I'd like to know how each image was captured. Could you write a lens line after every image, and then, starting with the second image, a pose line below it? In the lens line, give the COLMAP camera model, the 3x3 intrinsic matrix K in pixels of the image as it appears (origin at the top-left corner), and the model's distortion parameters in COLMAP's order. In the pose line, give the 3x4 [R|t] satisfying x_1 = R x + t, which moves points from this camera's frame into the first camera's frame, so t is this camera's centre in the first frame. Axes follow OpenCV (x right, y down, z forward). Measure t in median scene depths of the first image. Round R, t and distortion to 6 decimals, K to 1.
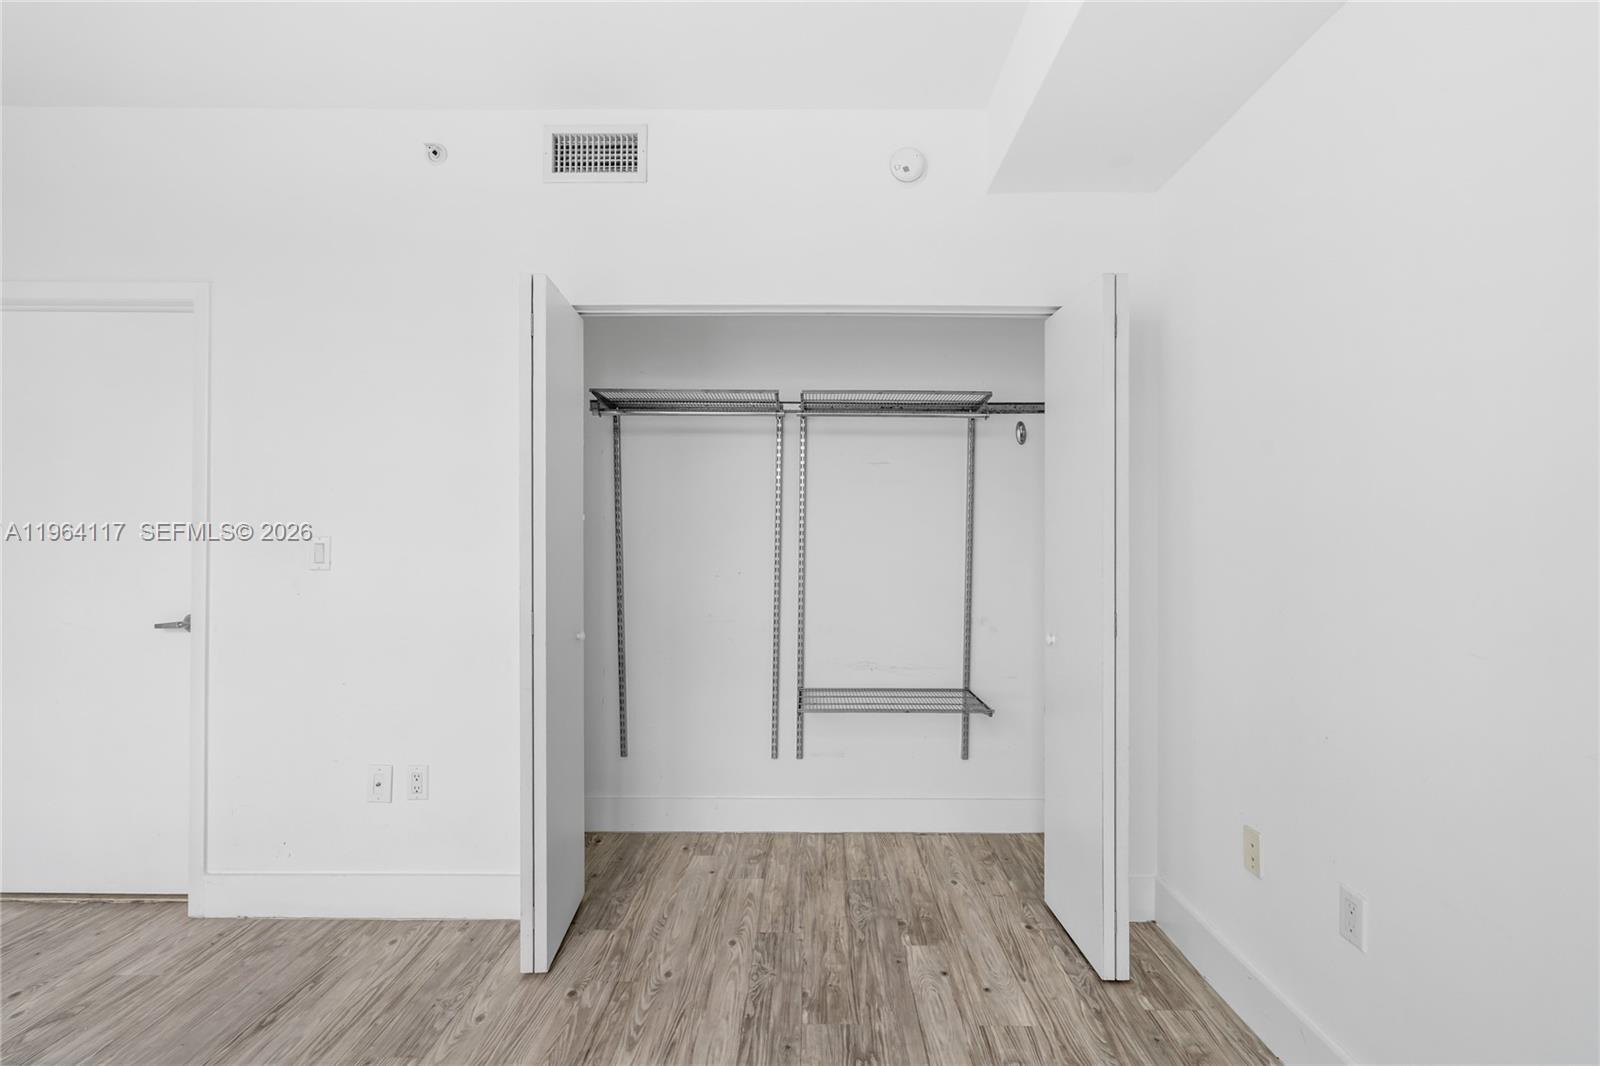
lens RADIAL K [[723.2, 0, 799.7], [0, 723.2, 534.4], [0, 0, 1]] dist [-0.007395, 0.003662]
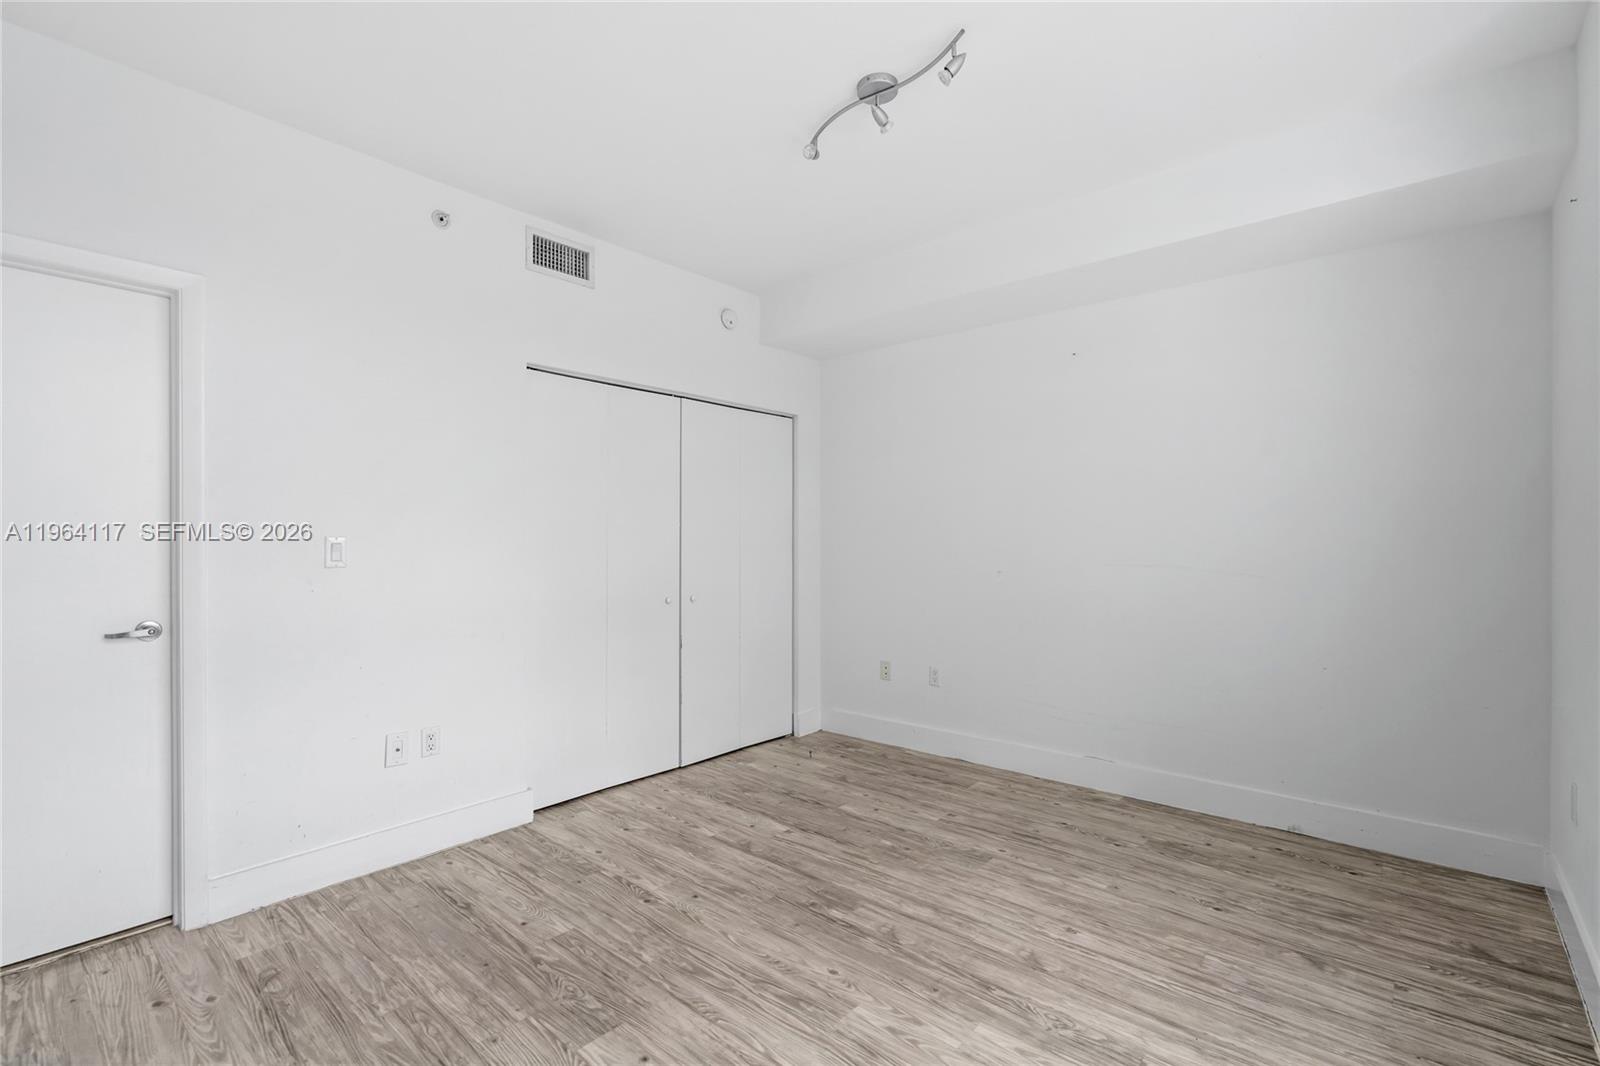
lens RADIAL K [[723.2, 0, 804.7], [0, 723.2, 537.3], [0, 0, 1]] dist [-0.007395, 0.003662]
pose [[0.649516, -0.003669, 0.760339, -1.210417], [-0.004625, 0.999951, 0.008776, -0.011238], [-0.760334, -0.009216, 0.649467, -0.294023]]
